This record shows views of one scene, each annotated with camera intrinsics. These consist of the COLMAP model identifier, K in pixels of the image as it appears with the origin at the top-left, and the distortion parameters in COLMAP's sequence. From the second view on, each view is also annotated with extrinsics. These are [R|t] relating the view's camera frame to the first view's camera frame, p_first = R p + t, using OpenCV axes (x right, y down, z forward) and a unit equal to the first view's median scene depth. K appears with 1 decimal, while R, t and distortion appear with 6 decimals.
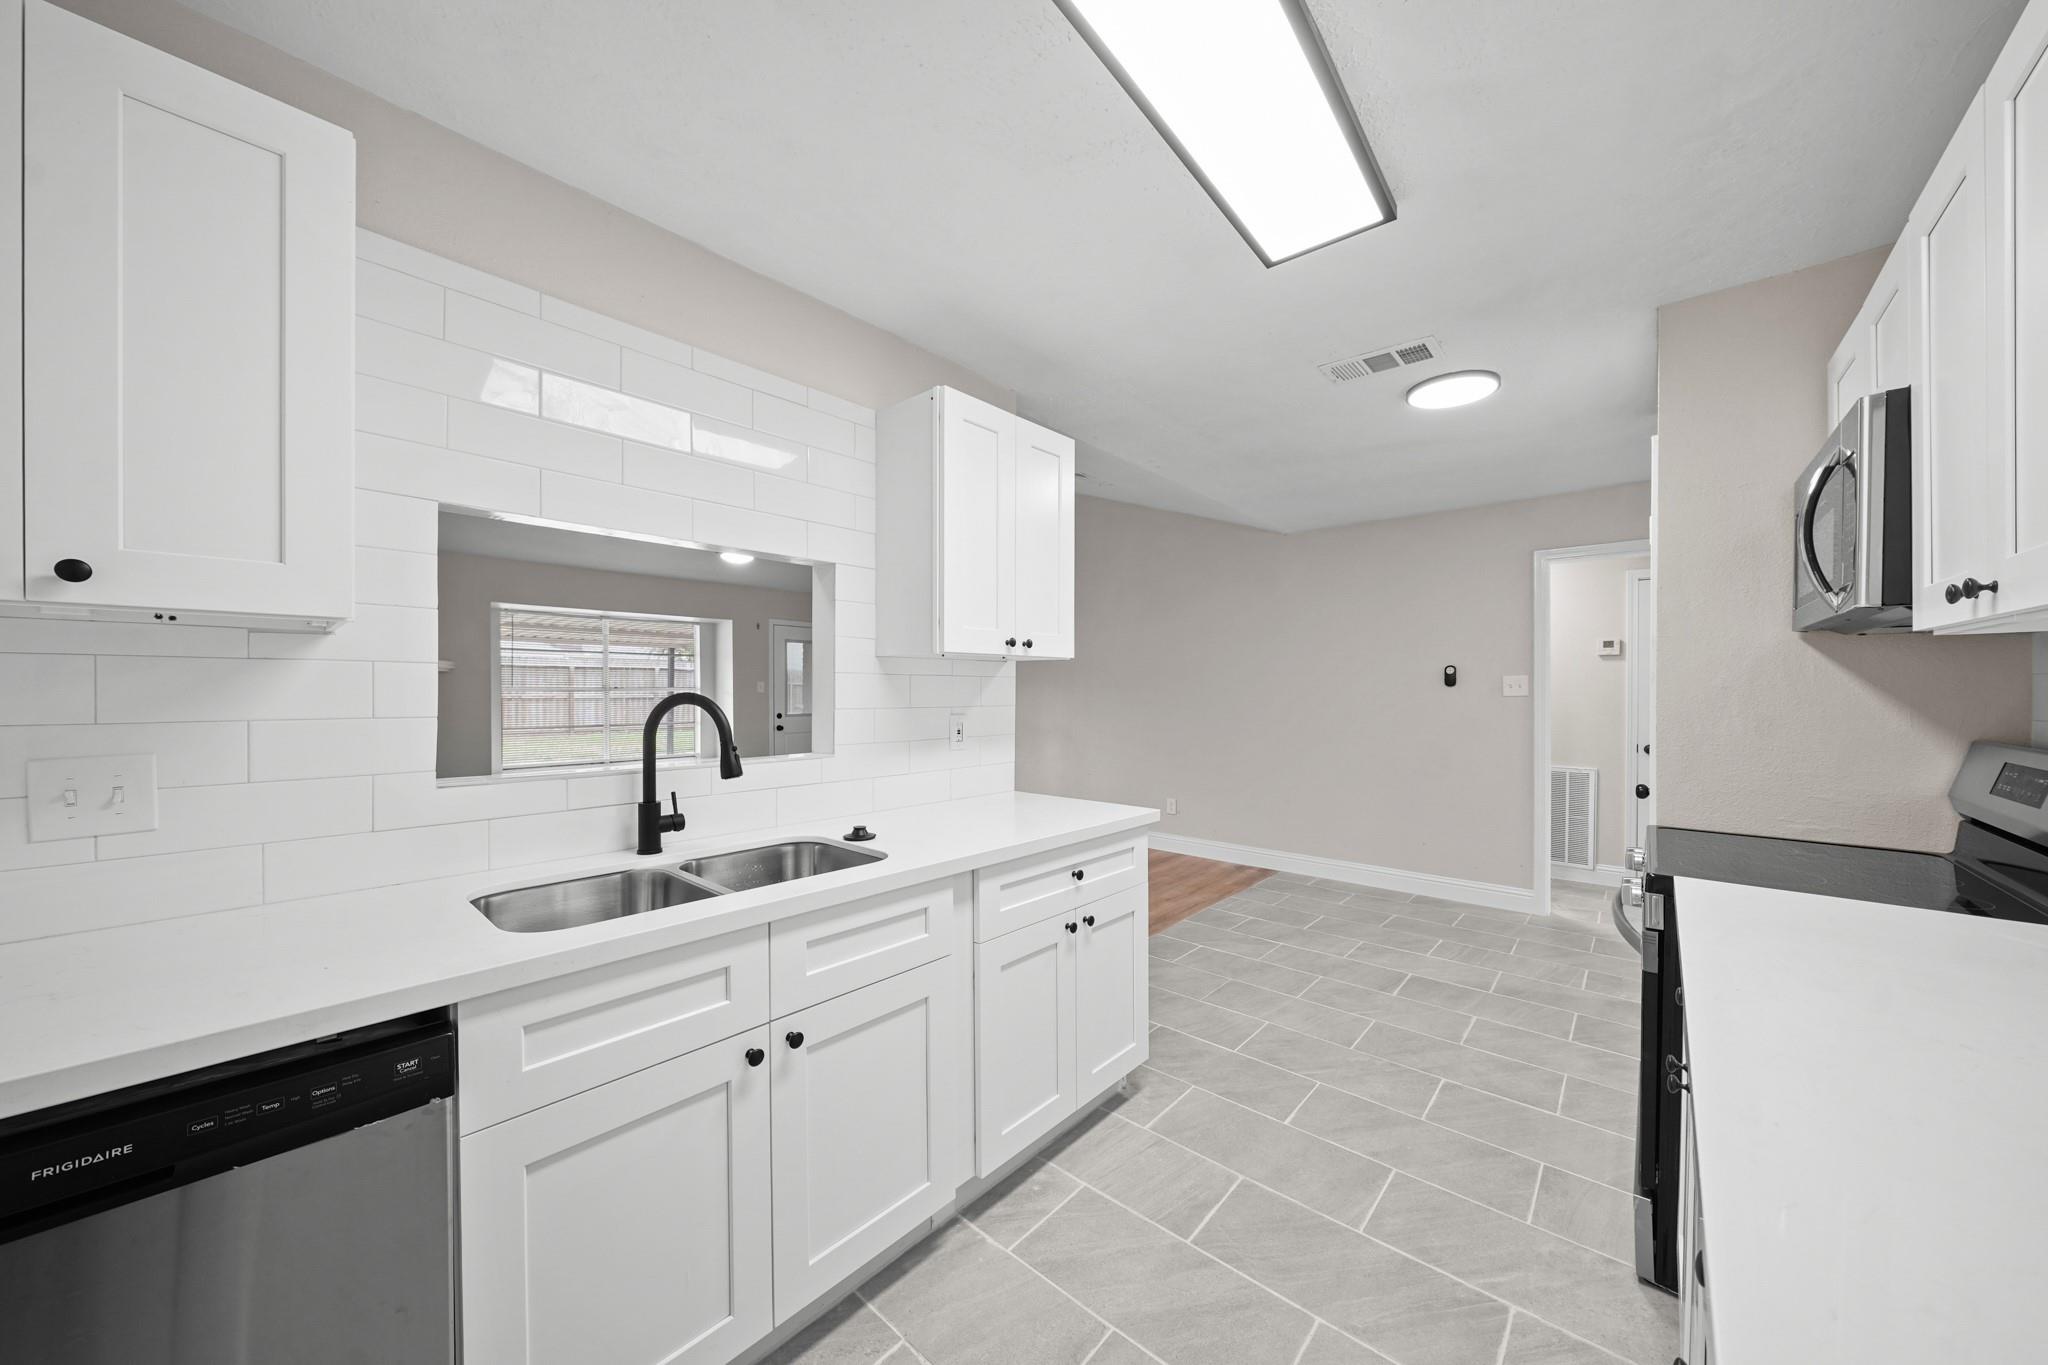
lens RADIAL K [[712.9, 0, 1026.0], [0, 712.9, 695.8], [0, 0, 1]] dist [-0.001768, -0.000508]
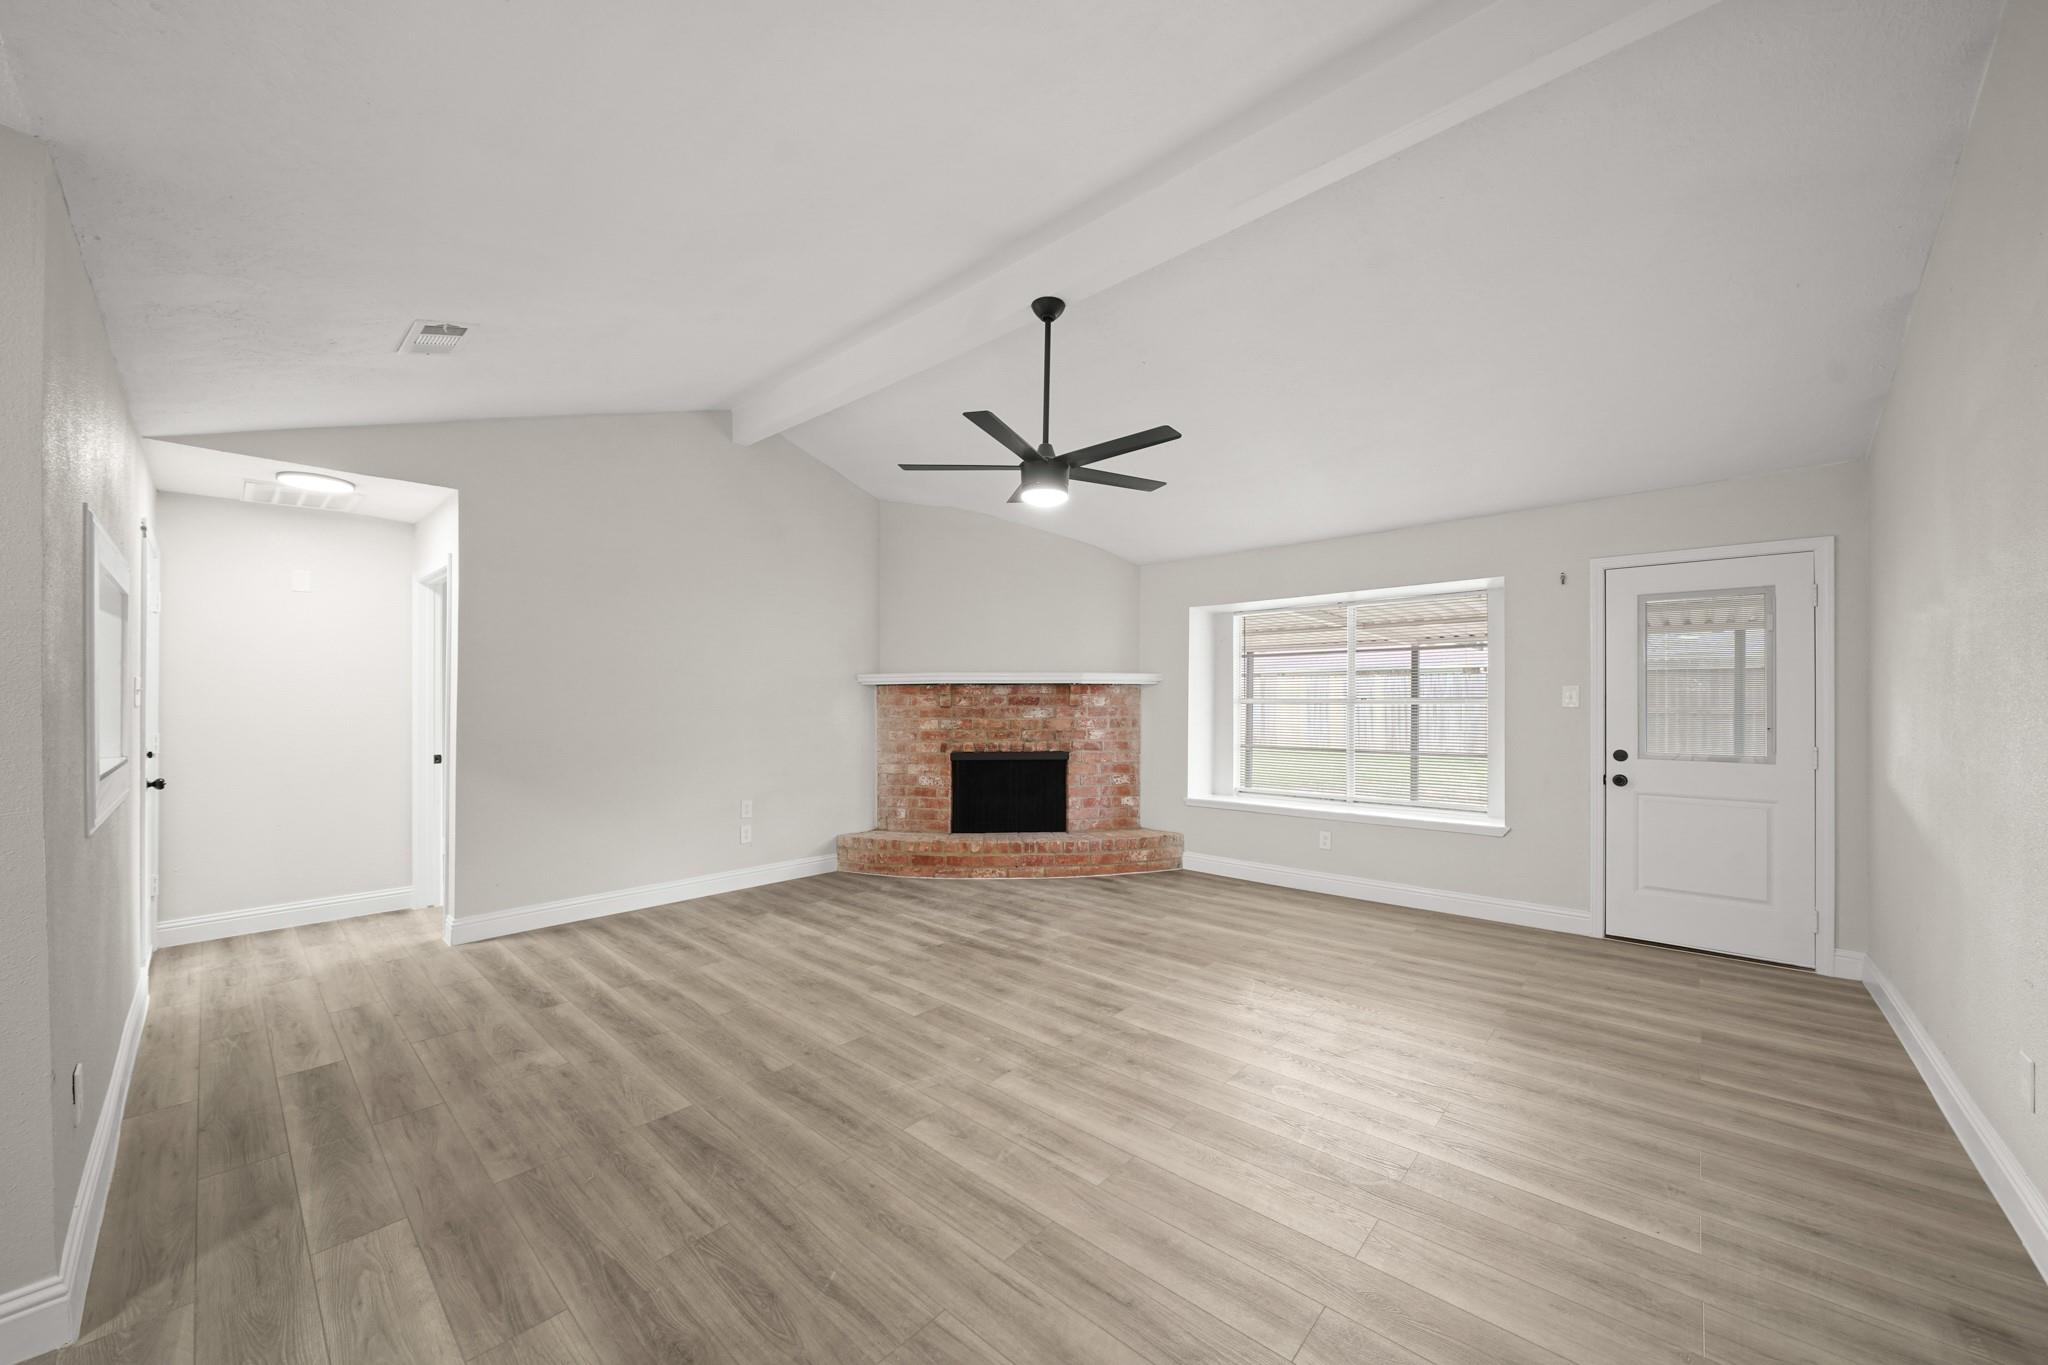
lens RADIAL K [[745.7, 0, 1026.7], [0, 745.7, 693.9], [0, 0, 1]] dist [-0.003064, -0.000371]
pose [[-0.018544, -0.013687, -0.999734, 0.187198], [-0.006480, 0.999887, -0.013569, -0.004913], [0.999807, 0.006226, -0.018631, 0.678718]]
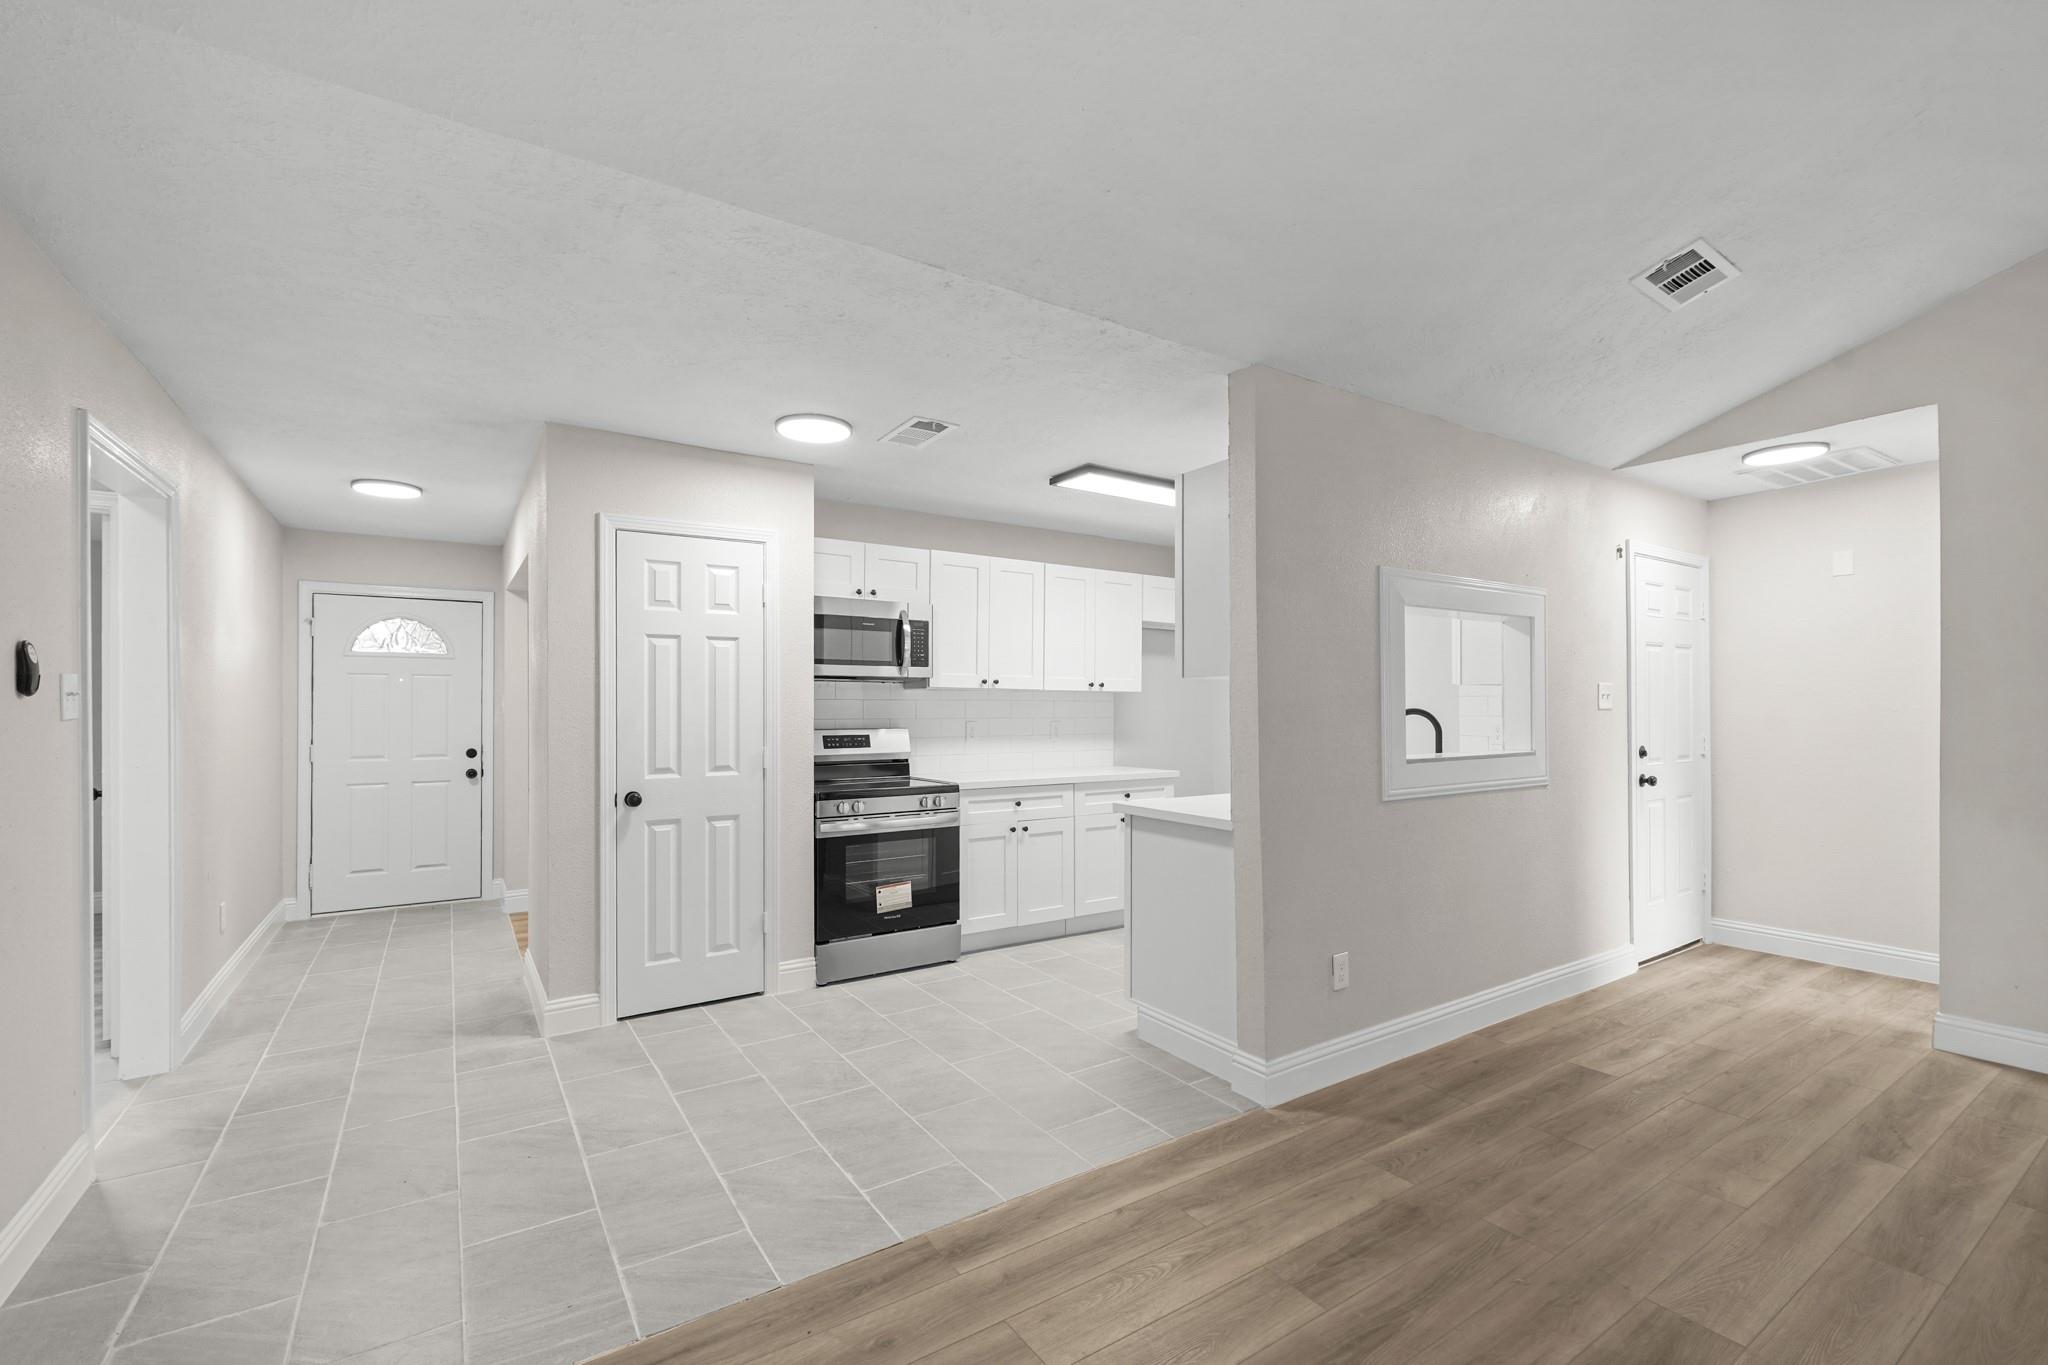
lens RADIAL K [[876.9, 0, 1016.1], [0, 876.9, 695.3], [0, 0, 1]] dist [-0.002383, -0.000758]
pose [[-0.962726, 0.000764, 0.270476, -0.019948], [-0.000321, 0.999992, -0.003967, -0.007312], [-0.270477, -0.003906, -0.962719, 0.820897]]
